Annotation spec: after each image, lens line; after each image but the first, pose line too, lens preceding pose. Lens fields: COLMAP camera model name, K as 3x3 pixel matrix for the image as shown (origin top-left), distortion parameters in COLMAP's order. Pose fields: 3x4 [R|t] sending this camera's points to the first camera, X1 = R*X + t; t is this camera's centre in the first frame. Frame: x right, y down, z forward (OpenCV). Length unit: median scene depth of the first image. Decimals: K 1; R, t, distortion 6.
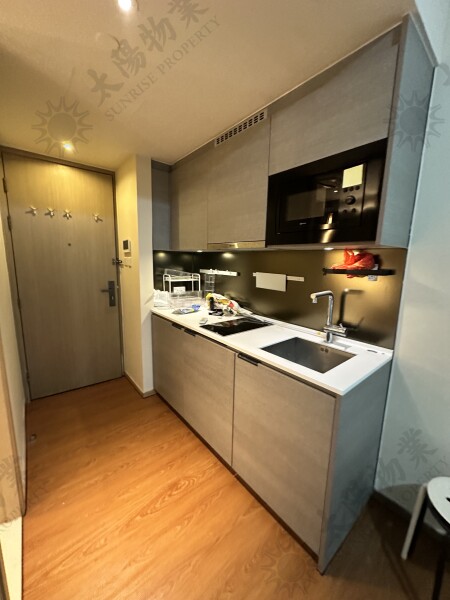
lens RADIAL K [[240.1, 0, 225.0], [0, 240.1, 300.0], [0, 0, 1]] dist [0.001154, 0.000060]
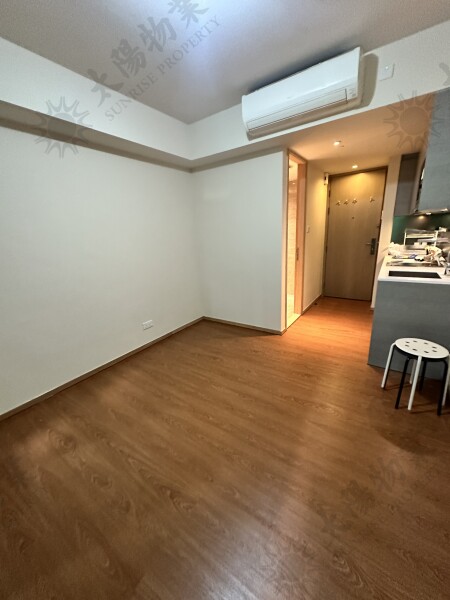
lens RADIAL K [[240.1, 0, 225.0], [0, 240.1, 300.0], [0, 0, 1]] dist [0.001154, 0.000060]
pose [[0.283274, 0.224372, -0.932423, 1.173382], [-0.096733, 0.973974, 0.204983, 0.123939], [0.954148, 0.032130, 0.297605, -0.582353]]
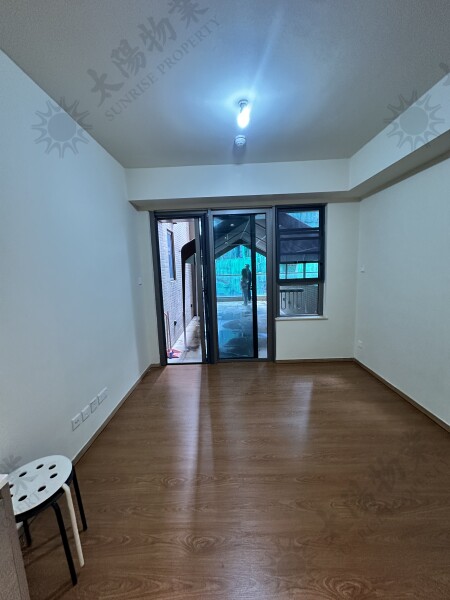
lens RADIAL K [[240.1, 0, 225.0], [0, 240.1, 300.0], [0, 0, 1]] dist [0.001154, 0.000060]
pose [[-0.765241, -0.084990, 0.638108, -0.180828], [0.120857, 0.954653, 0.272087, -0.105439], [-0.632297, 0.285332, -0.720268, 0.469355]]
